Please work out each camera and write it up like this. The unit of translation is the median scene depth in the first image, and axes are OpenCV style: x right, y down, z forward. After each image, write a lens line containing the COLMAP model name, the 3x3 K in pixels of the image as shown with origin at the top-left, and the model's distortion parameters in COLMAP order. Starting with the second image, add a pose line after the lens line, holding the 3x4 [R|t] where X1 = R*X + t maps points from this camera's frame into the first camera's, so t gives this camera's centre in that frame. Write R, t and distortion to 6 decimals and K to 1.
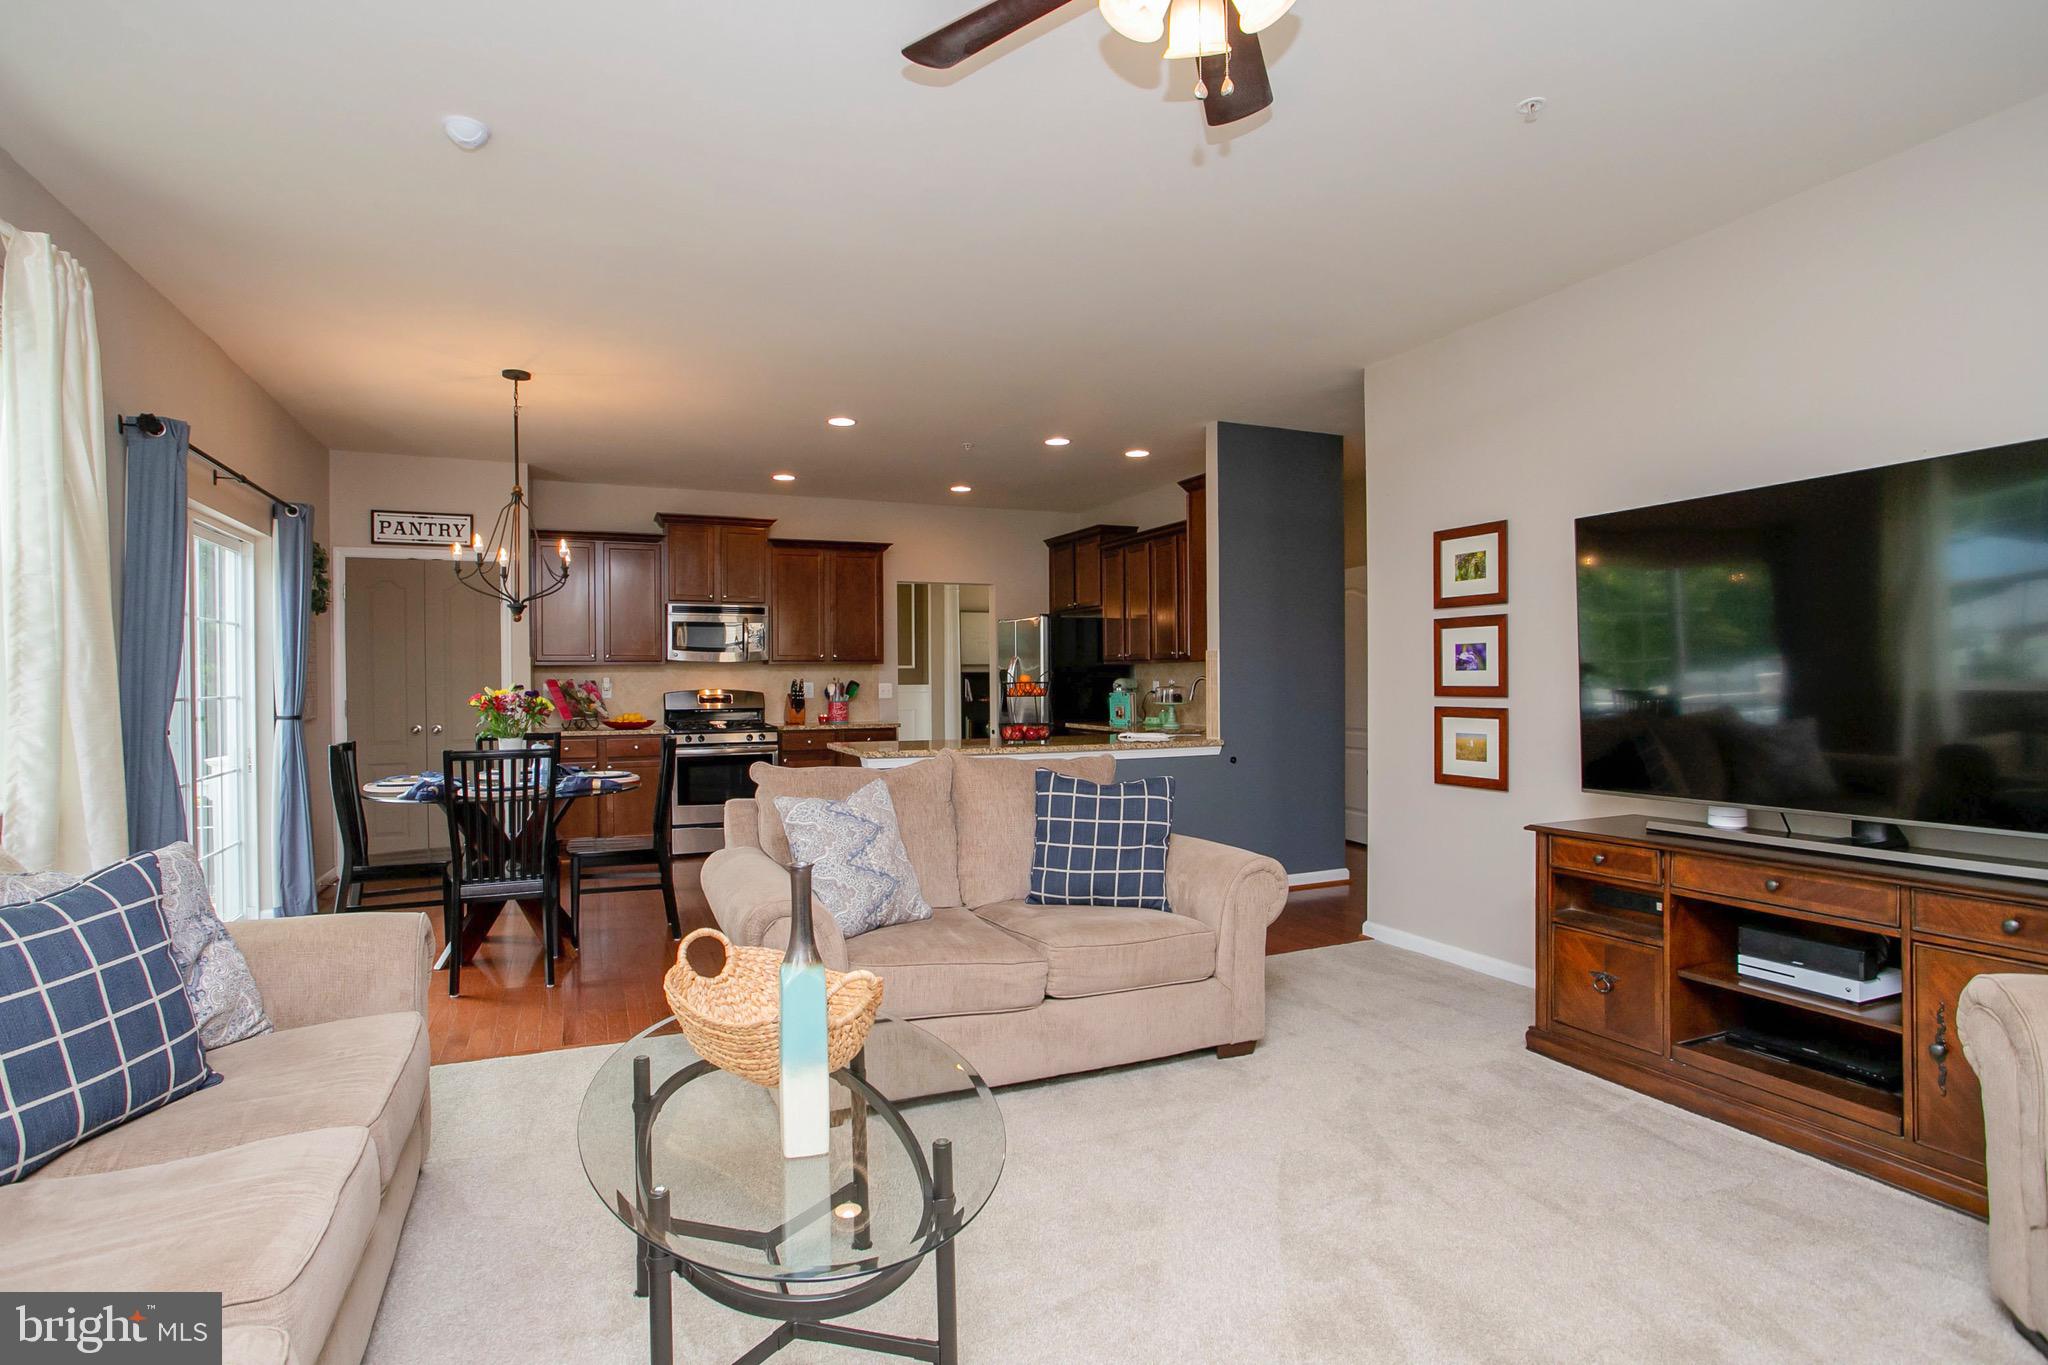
lens RADIAL K [[1027.6, 0, 1039.3], [0, 1027.6, 681.3], [0, 0, 1]] dist [-0.028743, 0.024807]
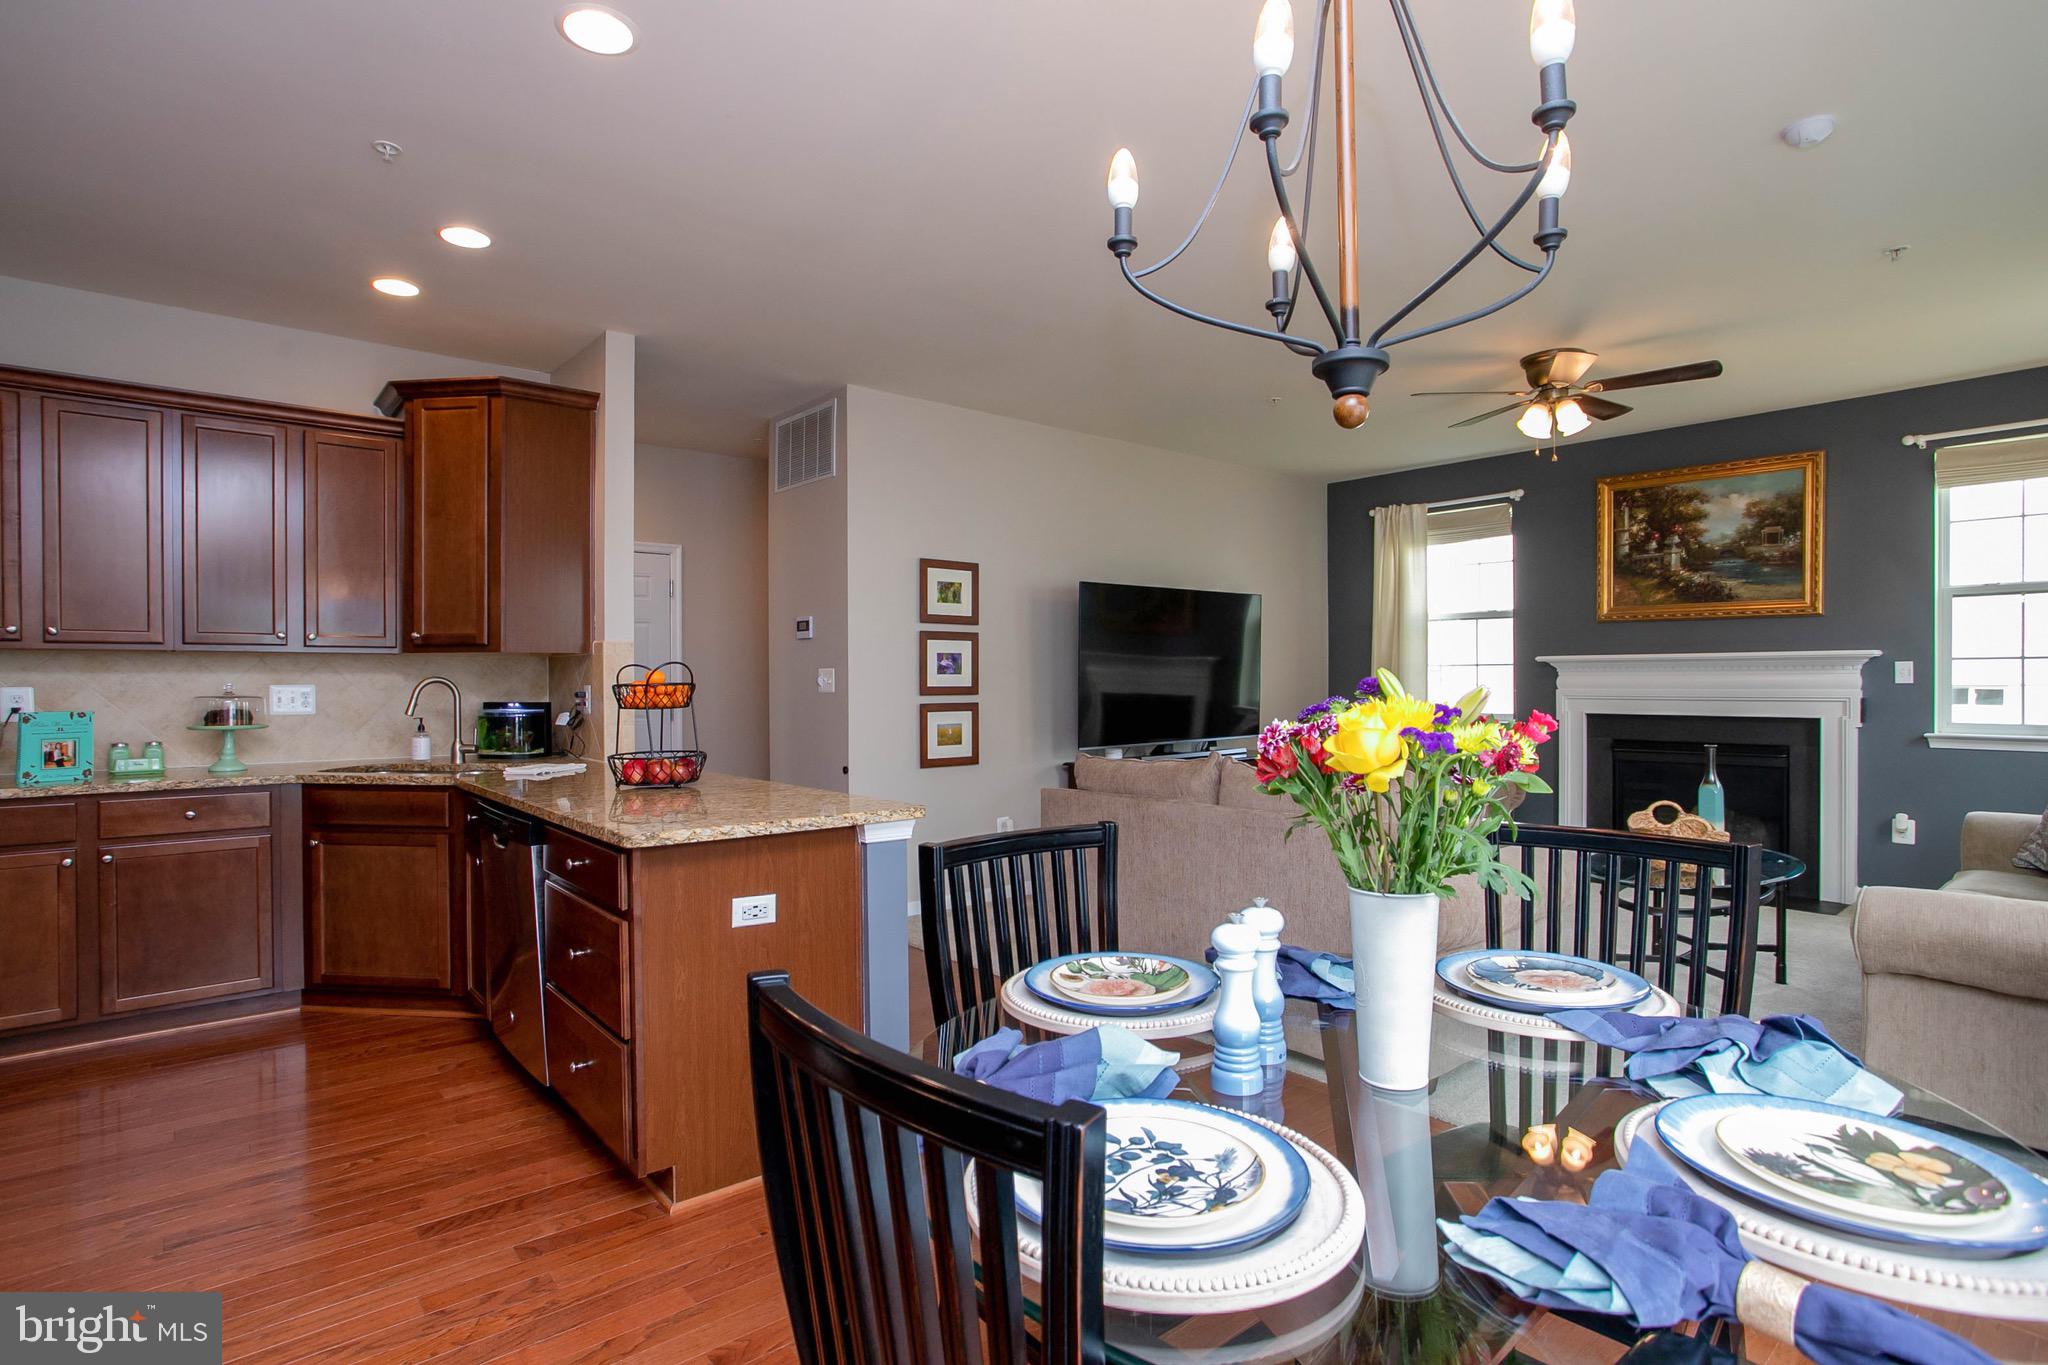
lens RADIAL K [[1027.6, 0, 992.3], [0, 1027.6, 686.1], [0, 0, 1]] dist [-0.028743, 0.024807]
pose [[-0.254693, 0.003904, 0.967014, -0.506329], [0.009994, 0.999949, -0.001405, 0.004041], [-0.966970, 0.009307, -0.254719, 0.776028]]
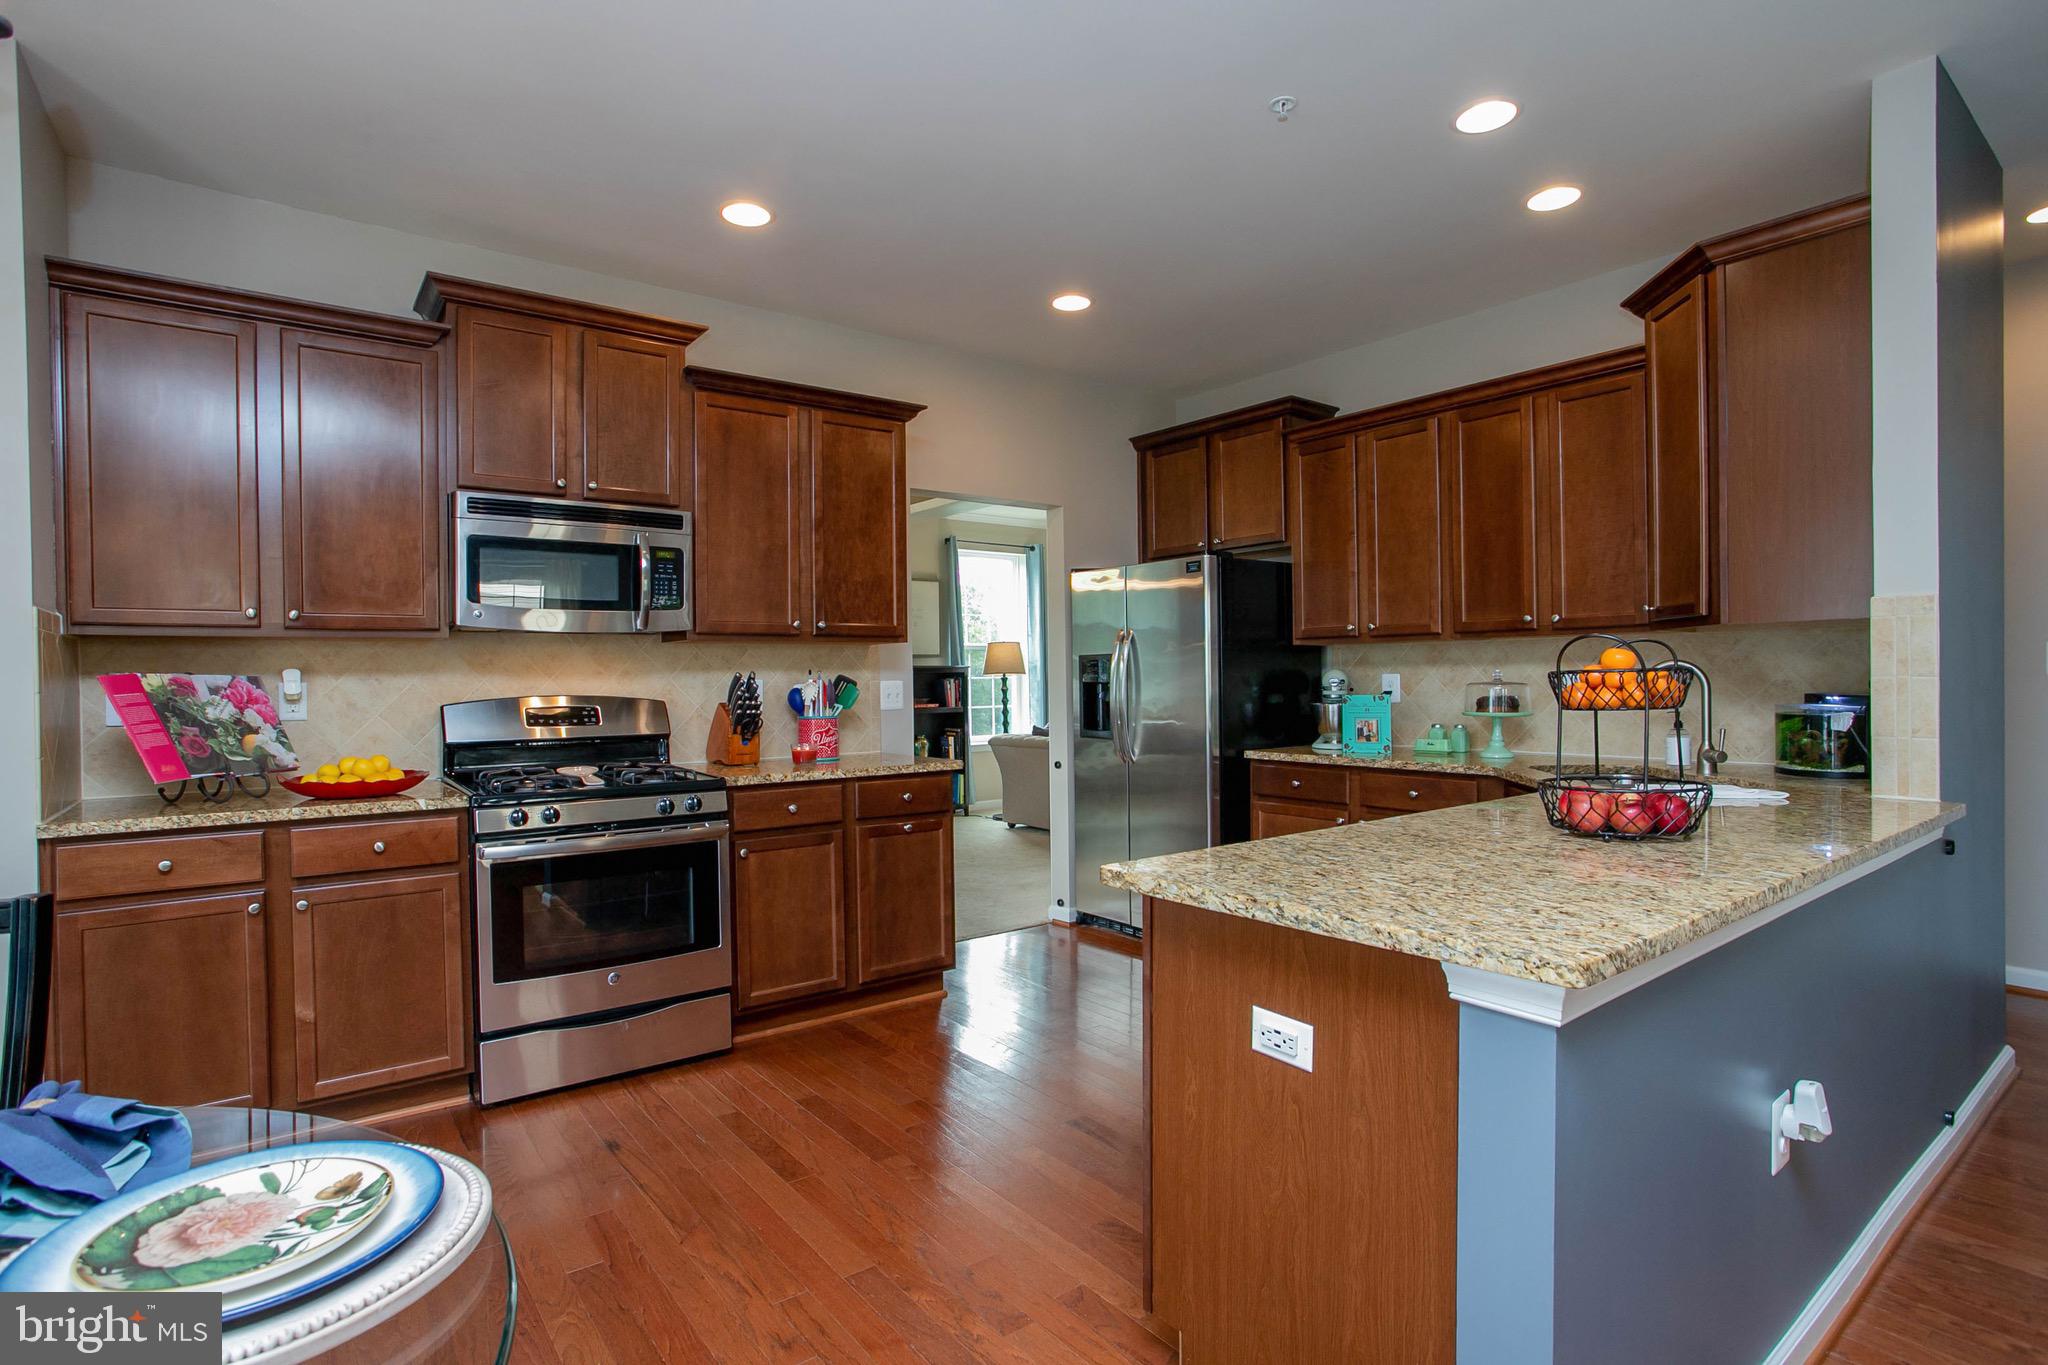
lens RADIAL K [[1027.6, 0, 1007.5], [0, 1027.6, 671.1], [0, 0, 1]] dist [-0.028743, 0.024807]
pose [[0.973268, -0.001945, 0.229665, -0.247351], [0.004518, 0.999933, -0.010678, 0.003031], [-0.229629, 0.011431, 0.973211, 0.560358]]
